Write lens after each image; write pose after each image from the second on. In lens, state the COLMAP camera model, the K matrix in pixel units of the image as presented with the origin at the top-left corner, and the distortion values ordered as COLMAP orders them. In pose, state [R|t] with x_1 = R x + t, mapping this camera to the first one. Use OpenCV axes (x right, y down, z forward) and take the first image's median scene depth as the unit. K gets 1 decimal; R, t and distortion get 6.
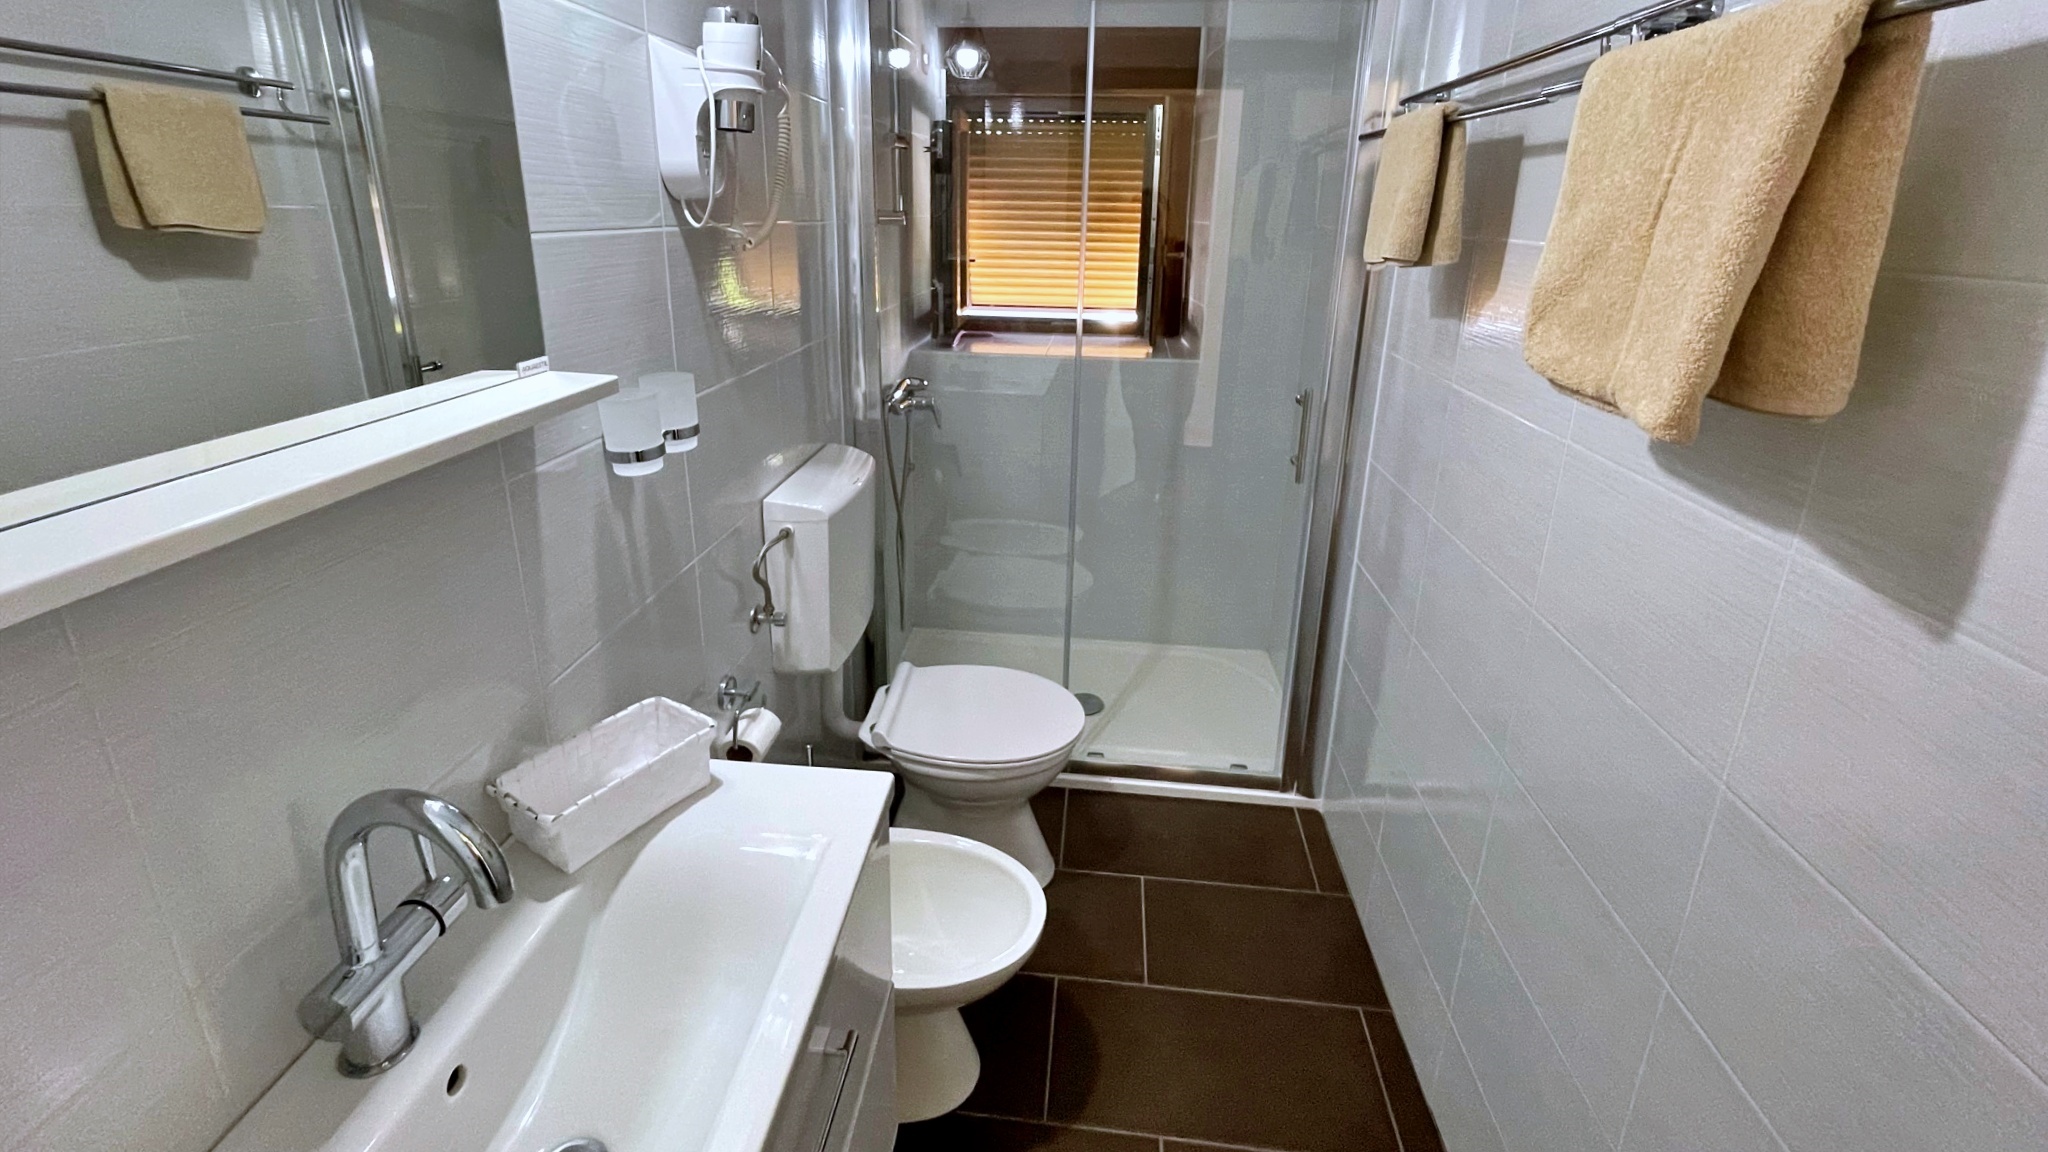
lens RADIAL K [[854.3, 0, 1016.3], [0, 854.3, 449.9], [0, 0, 1]] dist [-0.012418, 0.006305]
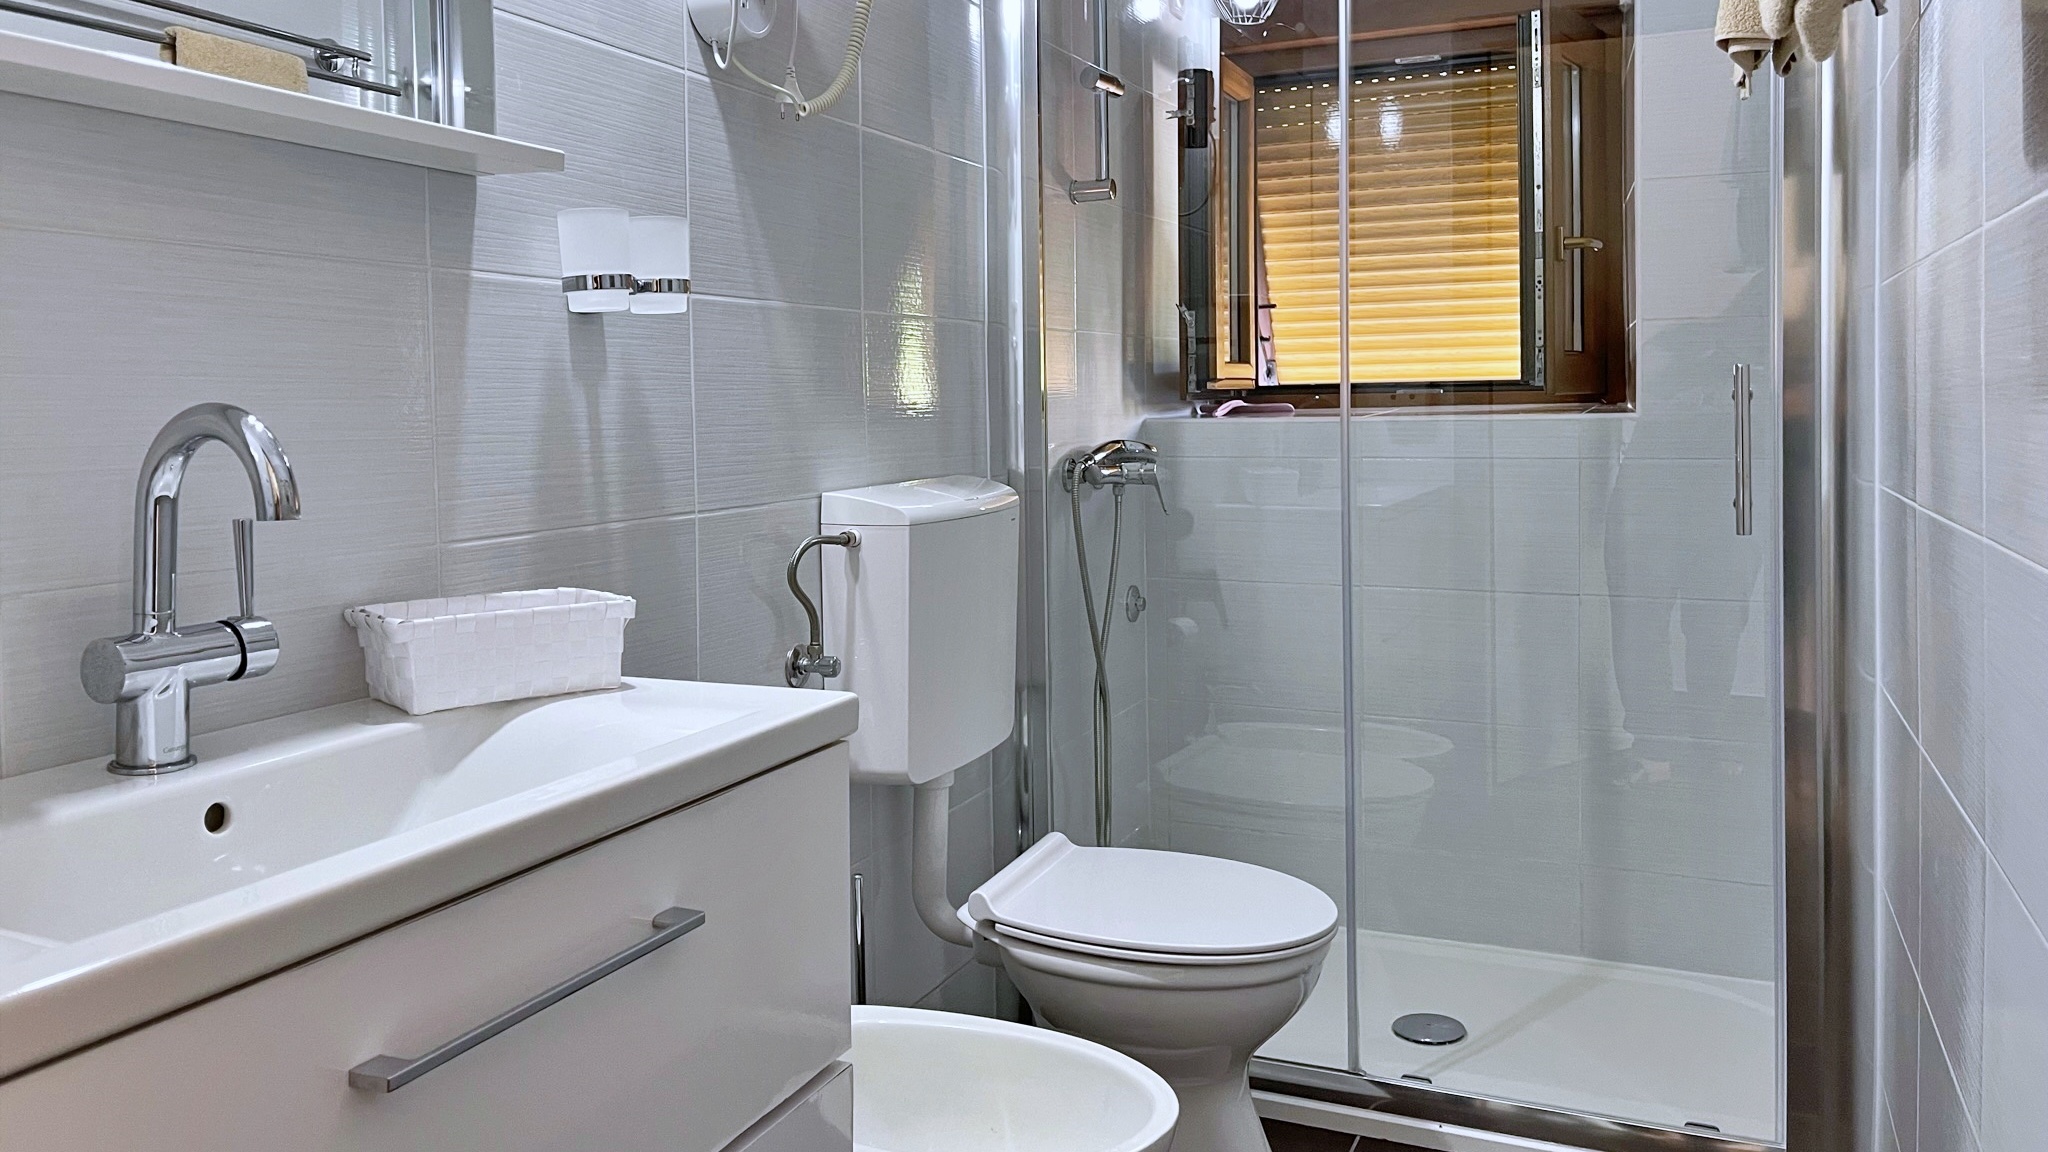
lens RADIAL K [[1529.6, 0, 1036.5], [0, 1529.6, 423.9], [0, 0, 1]] dist [0.043255, -0.002839]
pose [[0.951787, -0.027217, -0.305551, 0.231985], [-0.053408, 0.966142, -0.252425, 0.284460], [0.302076, 0.256573, 0.918107, -0.100538]]
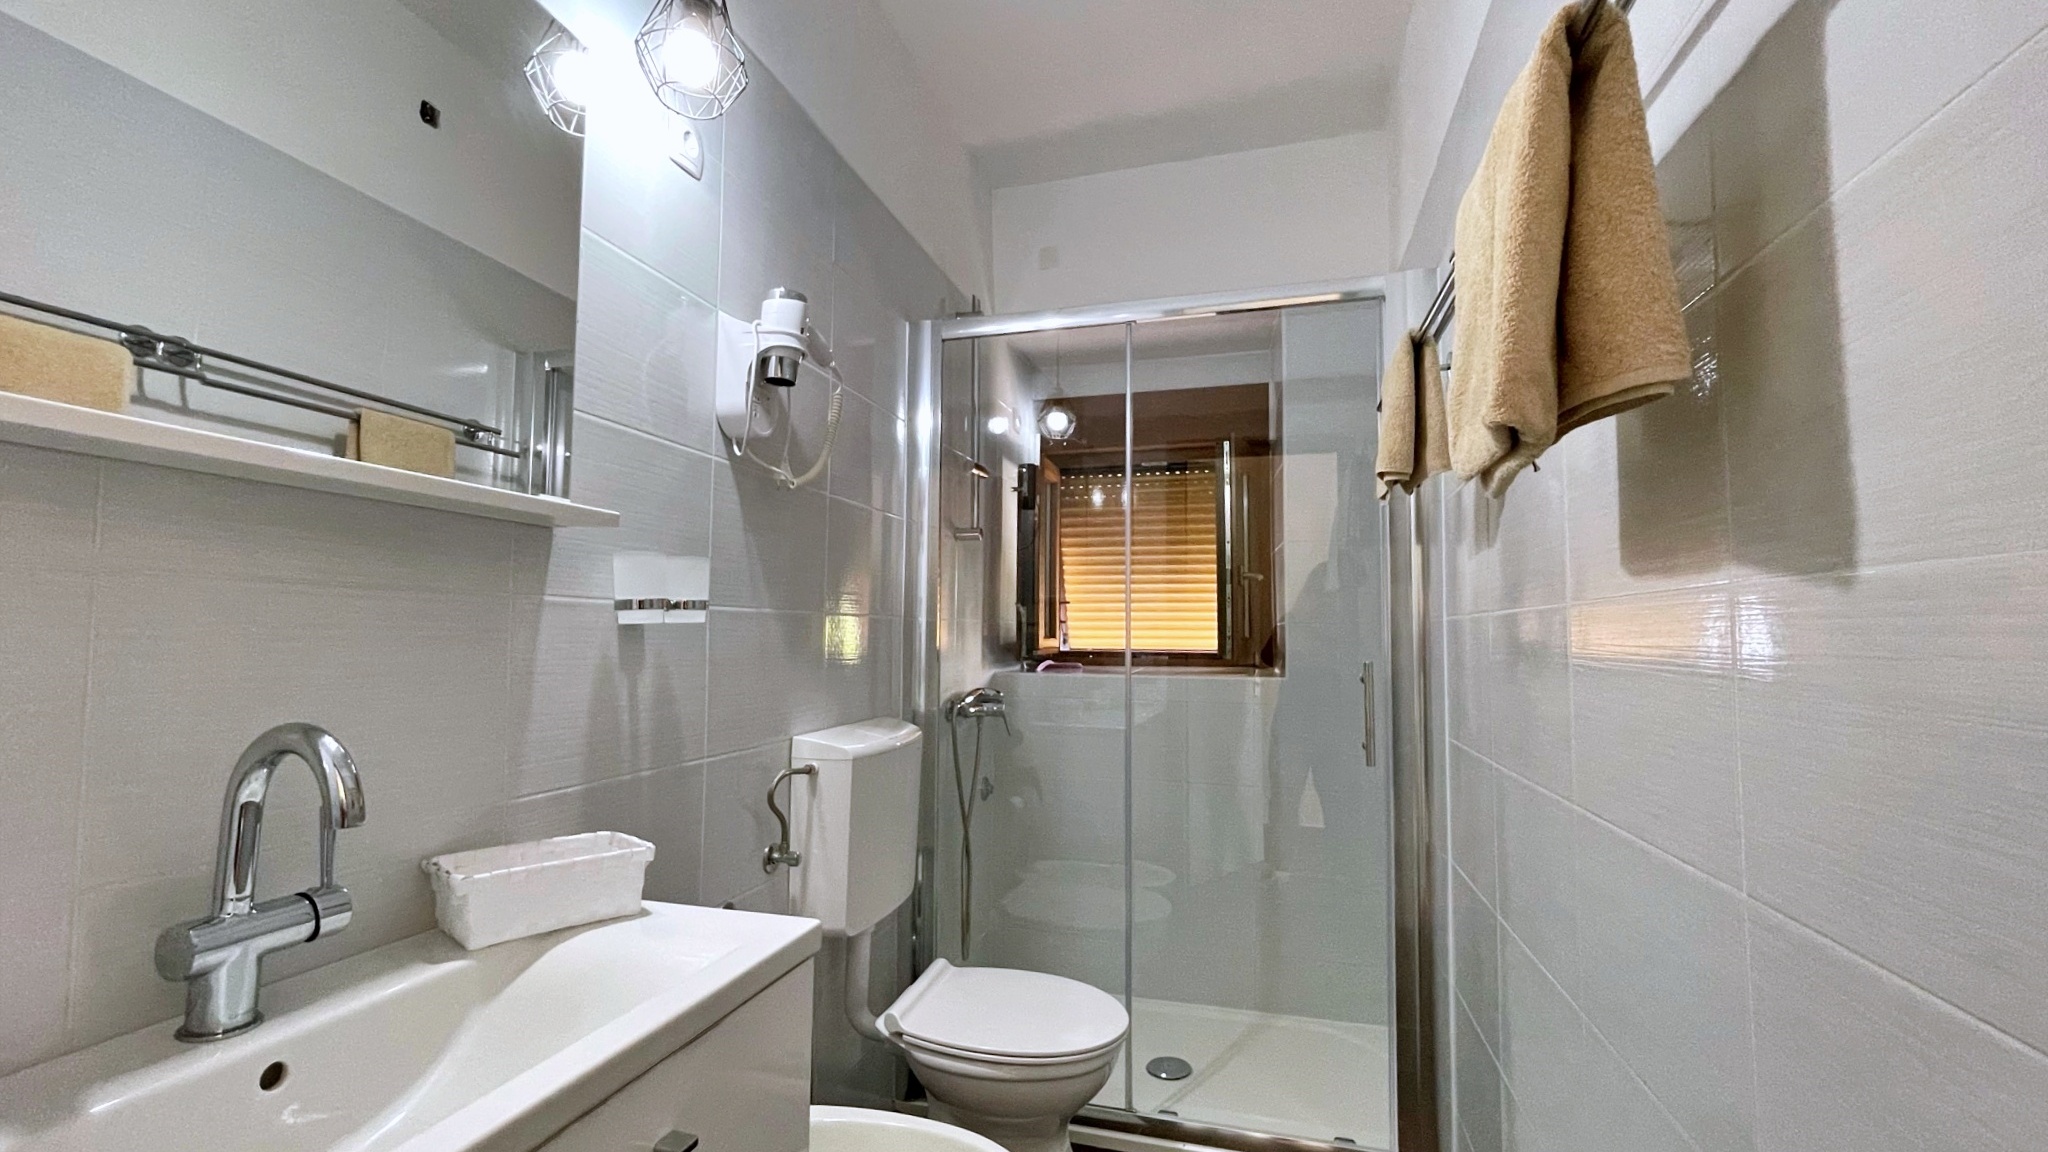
lens RADIAL K [[862.1, 0, 1029.2], [0, 862.1, 576.5], [0, 0, 1]] dist [-0.001406, -0.000125]
pose [[0.985163, -0.023566, -0.169998, 0.154032], [-0.036241, 0.939627, -0.340276, 0.202857], [0.167754, 0.341388, 0.924831, 0.011740]]
